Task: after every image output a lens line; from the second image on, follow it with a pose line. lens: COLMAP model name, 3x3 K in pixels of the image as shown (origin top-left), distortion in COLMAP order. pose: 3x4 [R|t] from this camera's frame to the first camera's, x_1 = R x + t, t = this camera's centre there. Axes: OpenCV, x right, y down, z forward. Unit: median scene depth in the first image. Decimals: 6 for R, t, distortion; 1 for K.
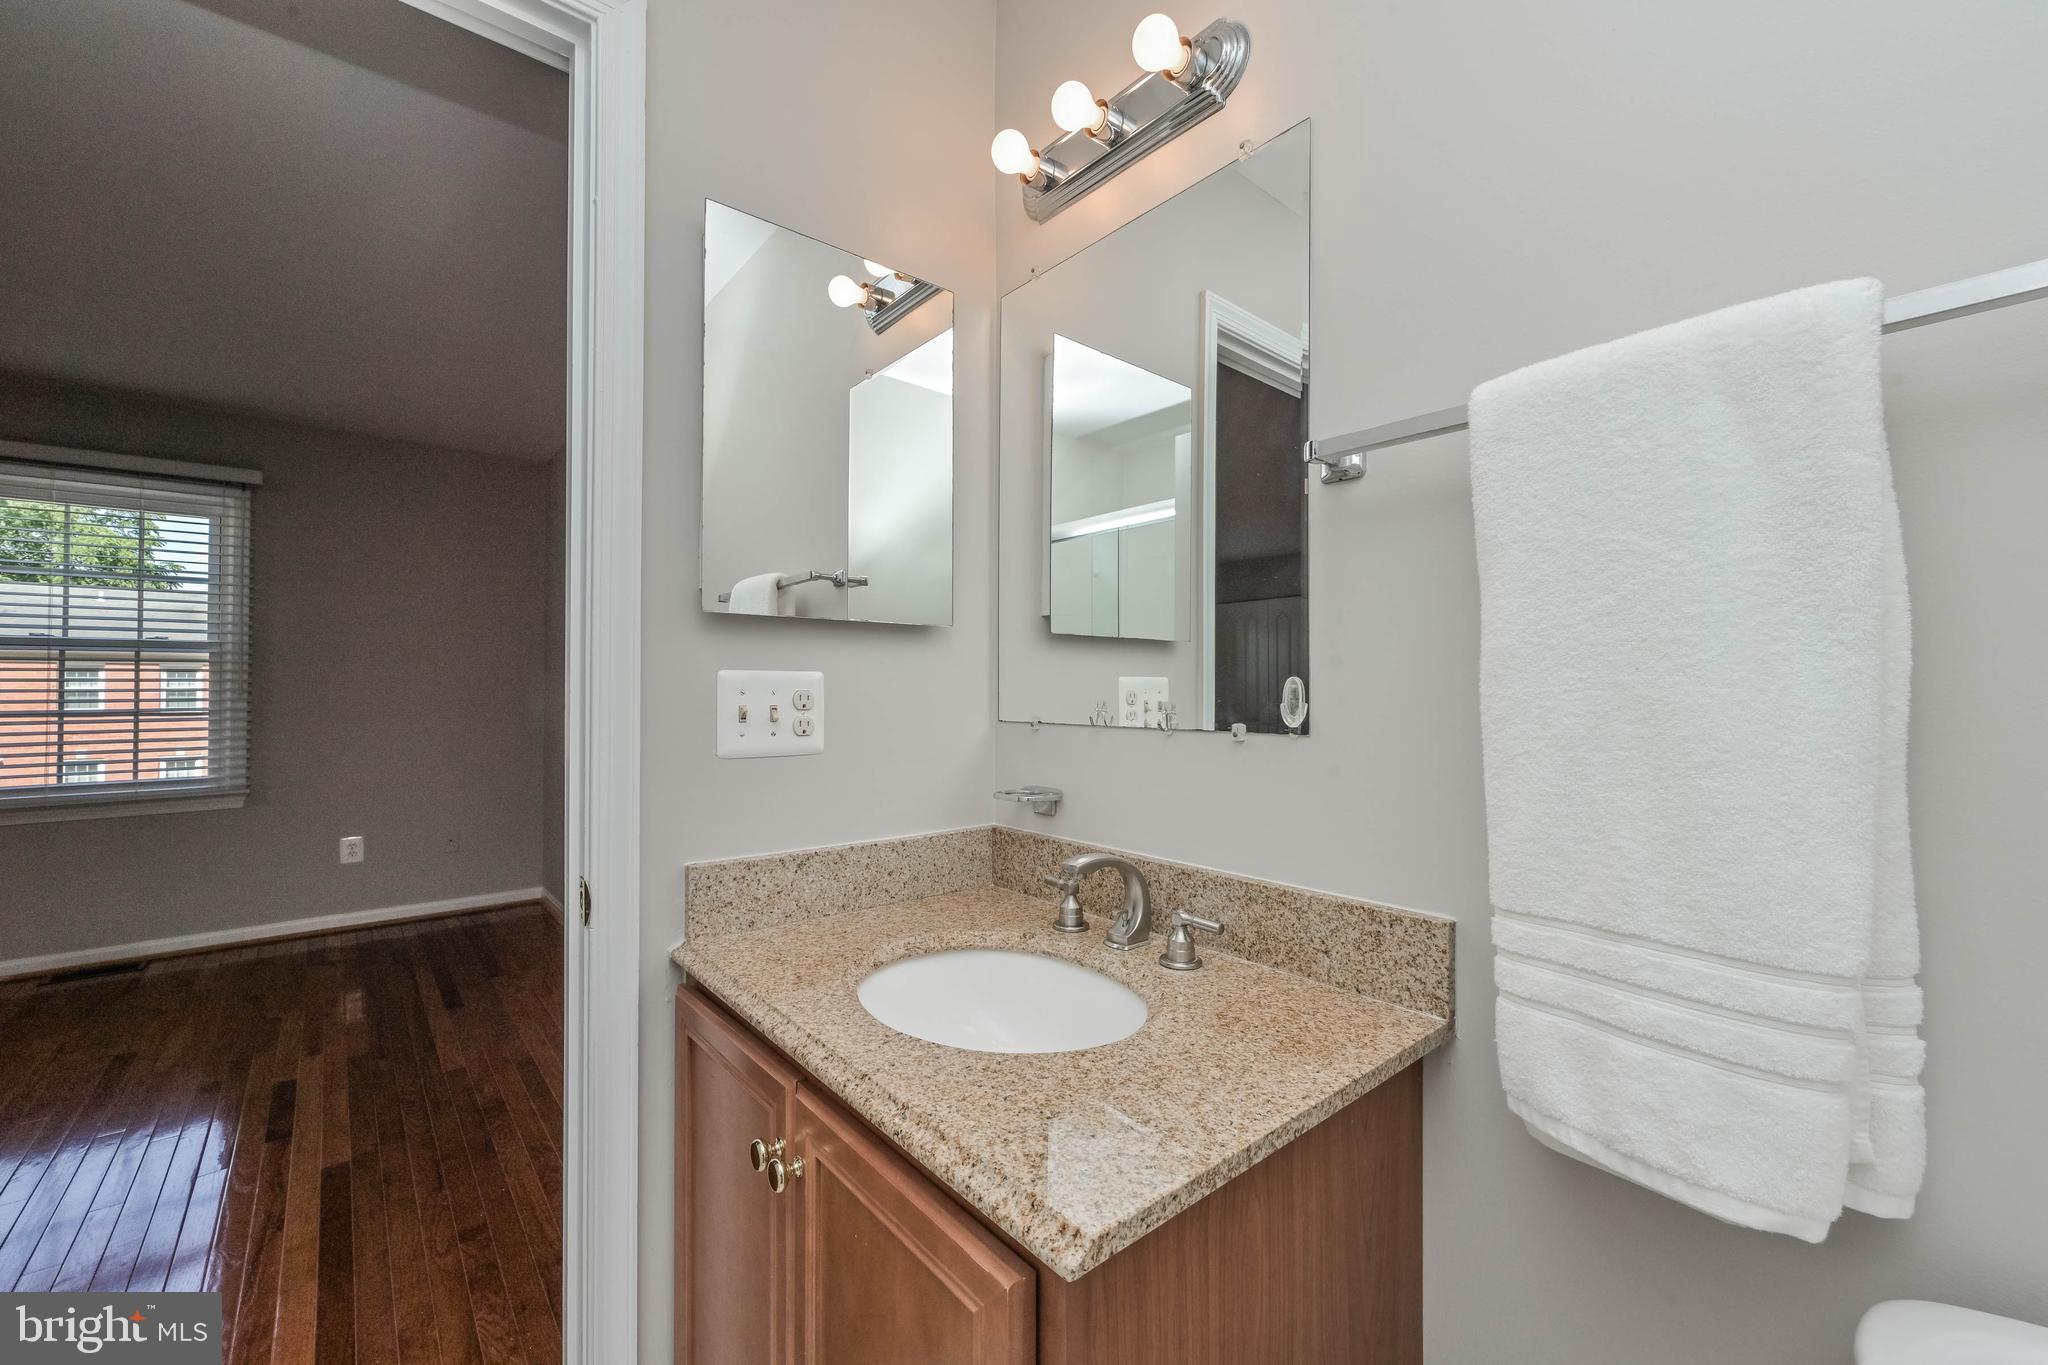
lens RADIAL K [[797.6, 0, 1019.2], [0, 797.6, 679.1], [0, 0, 1]] dist [0.000265, 0.000127]
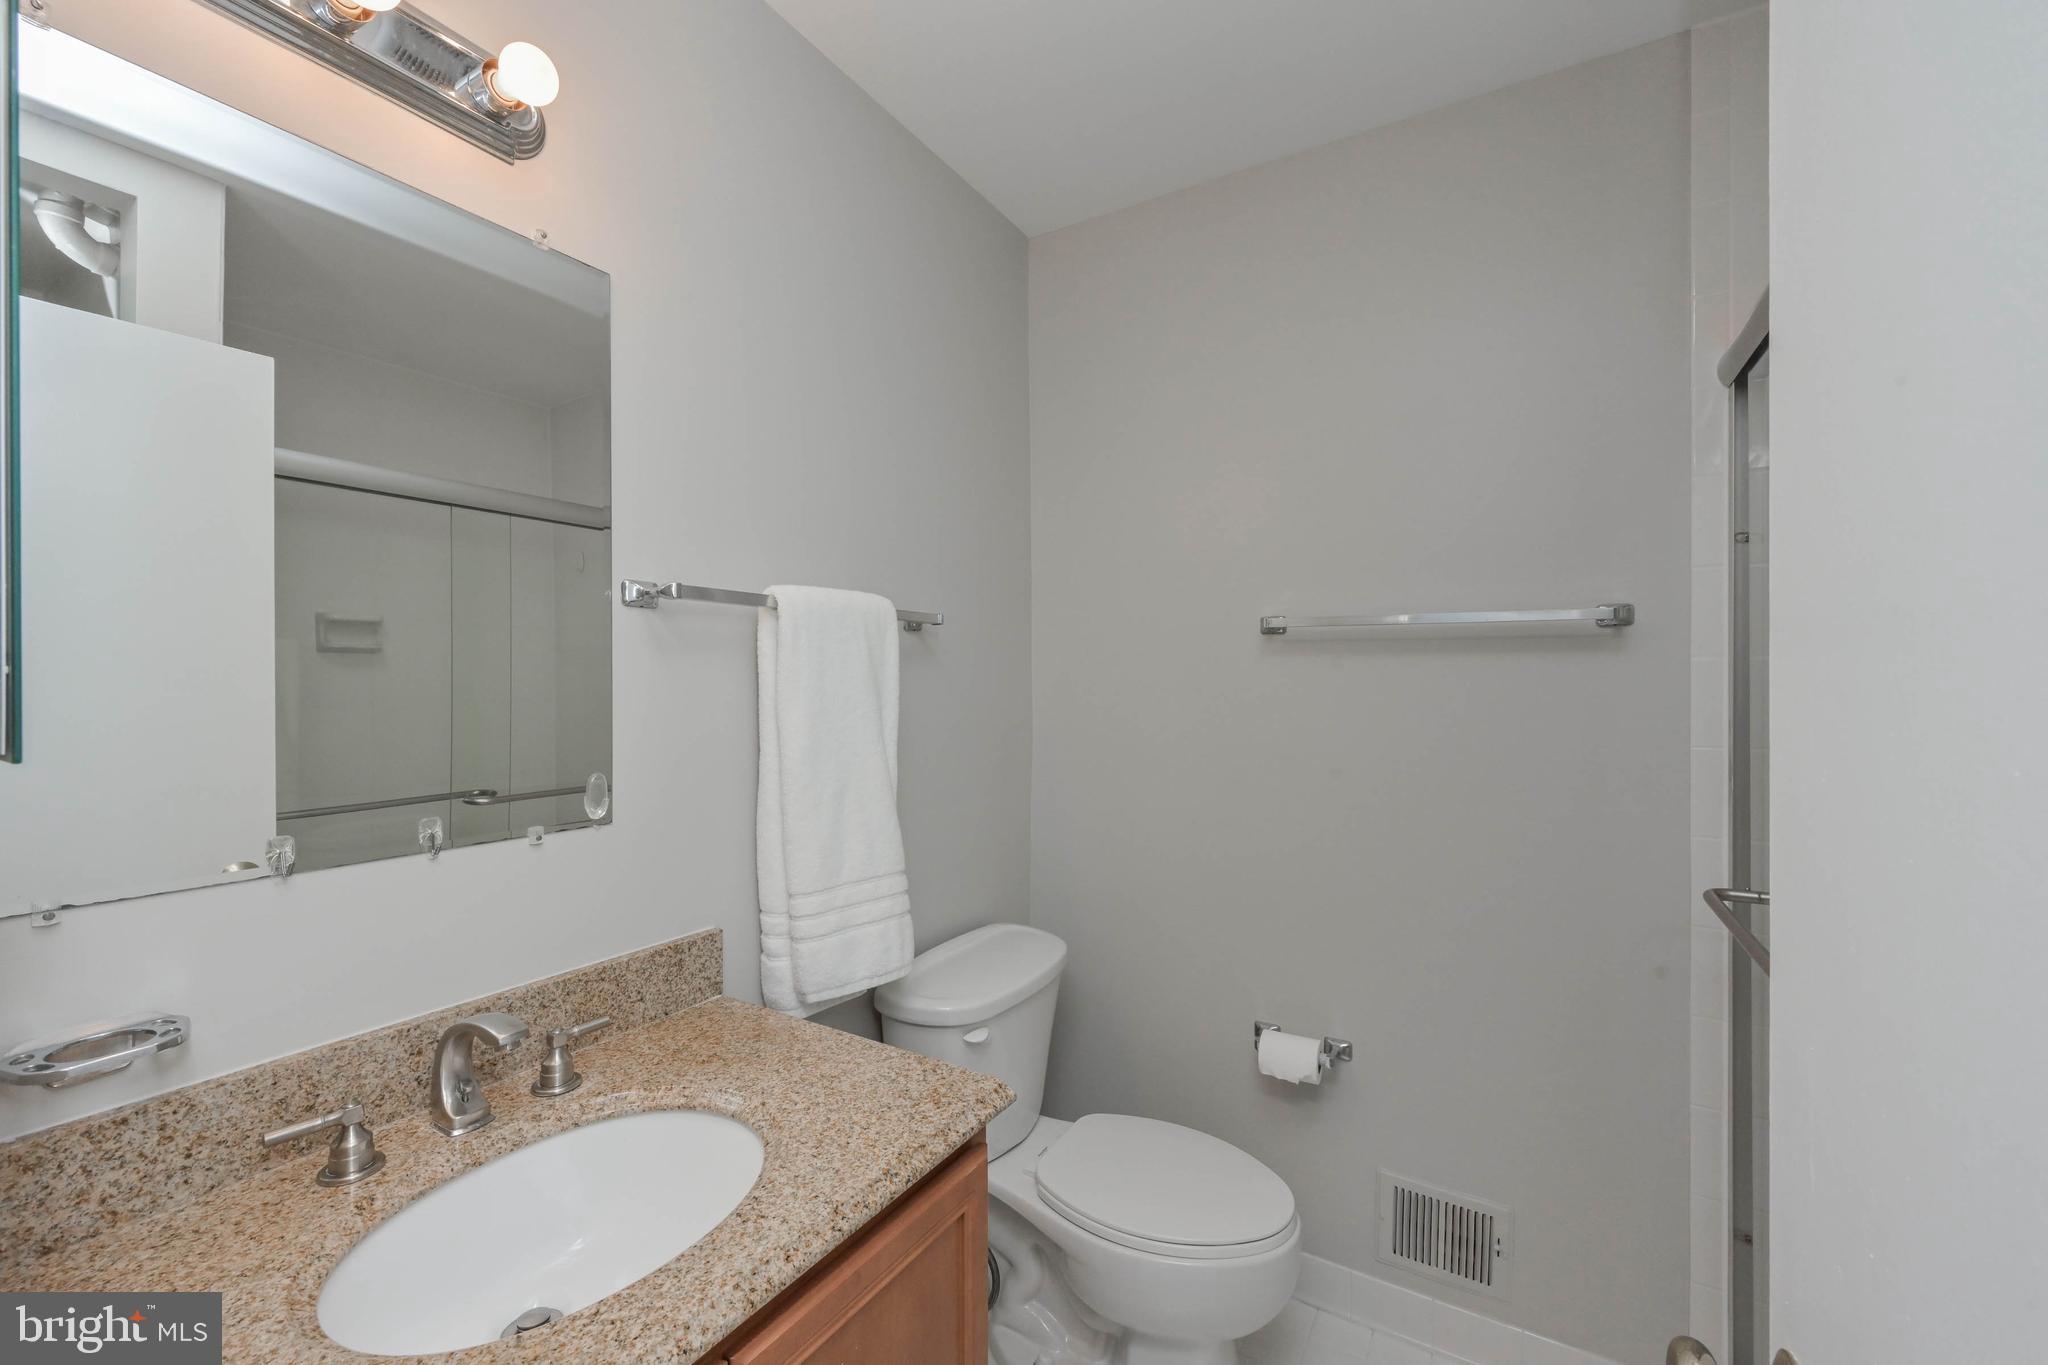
lens RADIAL K [[797.6, 0, 1018.7], [0, 797.6, 688.3], [0, 0, 1]] dist [0.000265, 0.000127]
pose [[-0.295335, -0.005309, 0.955379, -0.946280], [-0.011572, 0.999931, 0.001979, -0.139253], [-0.955324, -0.010472, -0.295376, 0.824012]]
